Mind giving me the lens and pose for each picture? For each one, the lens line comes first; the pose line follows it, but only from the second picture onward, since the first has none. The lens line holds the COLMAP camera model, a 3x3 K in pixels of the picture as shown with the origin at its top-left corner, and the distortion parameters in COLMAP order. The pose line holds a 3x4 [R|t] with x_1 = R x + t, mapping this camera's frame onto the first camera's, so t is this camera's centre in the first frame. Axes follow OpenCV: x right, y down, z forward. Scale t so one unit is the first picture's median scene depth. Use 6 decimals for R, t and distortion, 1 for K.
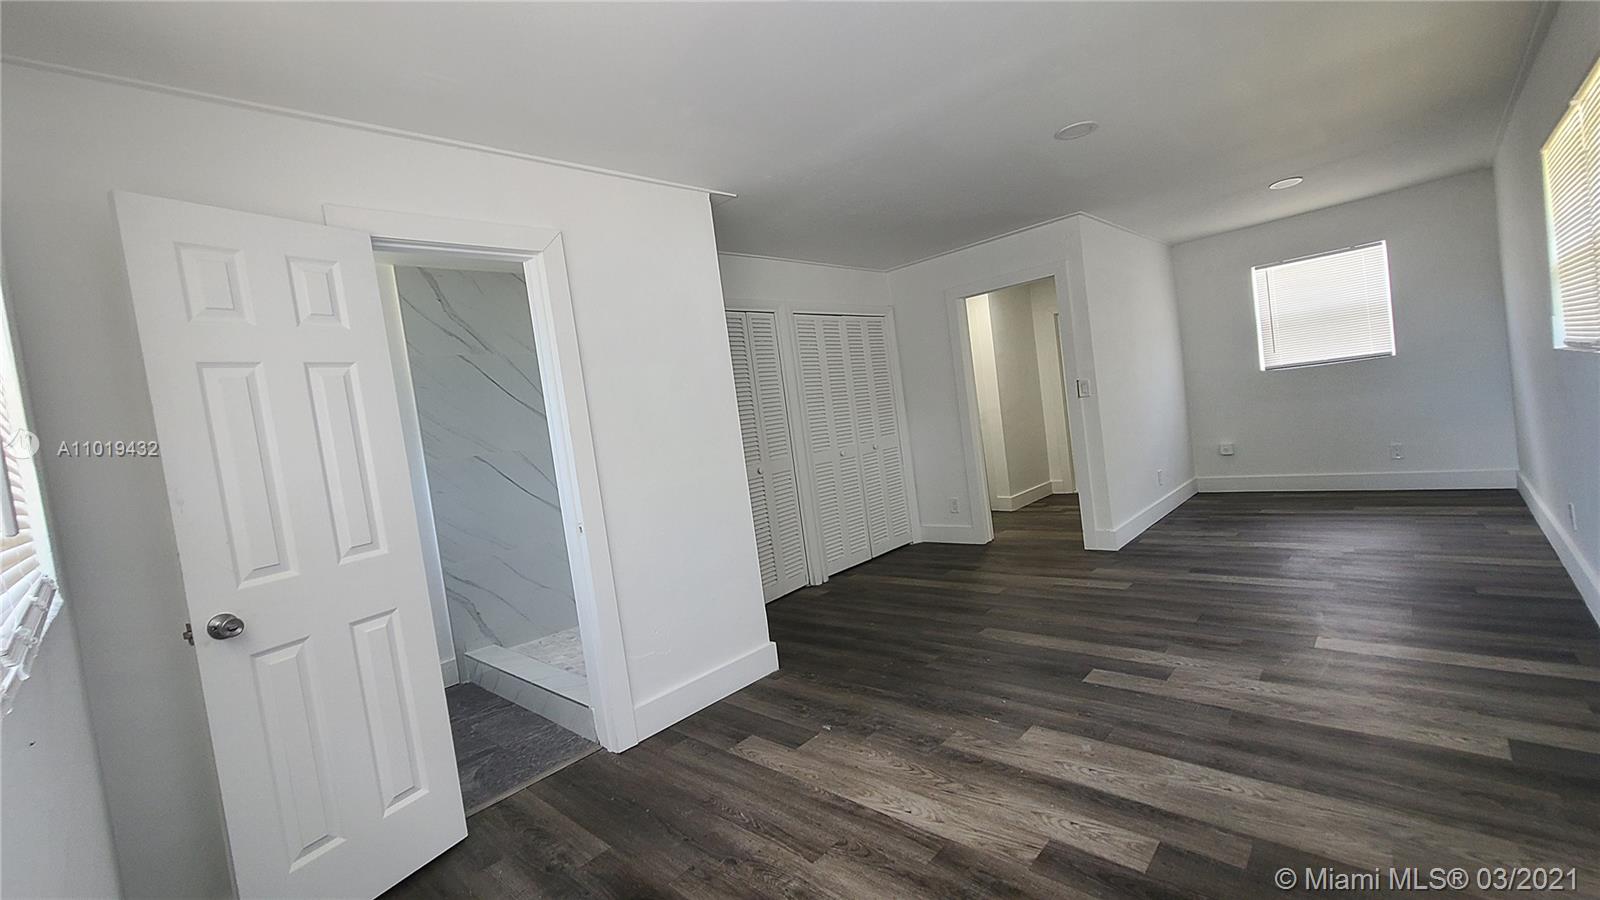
lens RADIAL K [[658.4, 0, 795.3], [0, 658.4, 446.9], [0, 0, 1]] dist [0.001633, 0.000043]
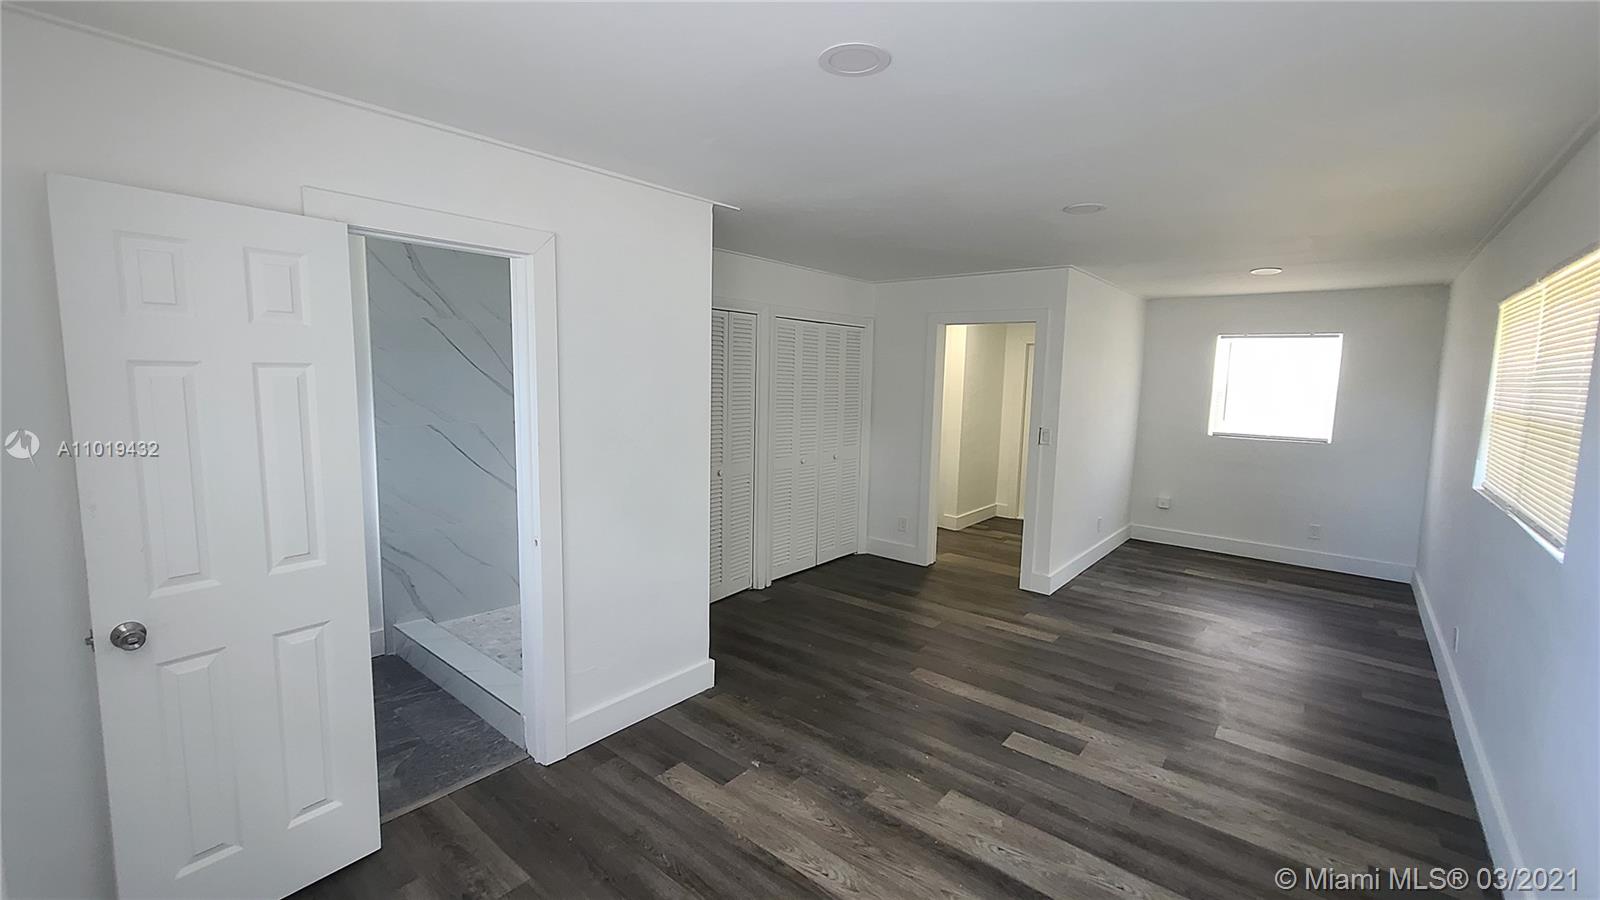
lens RADIAL K [[658.4, 0, 795.3], [0, 658.4, 446.9], [0, 0, 1]] dist [0.001633, 0.000043]
pose [[0.986256, 0.145780, 0.077765, -0.041202], [-0.150133, 0.987223, 0.053393, -0.121300], [-0.068988, -0.064334, 0.995541, 0.006638]]
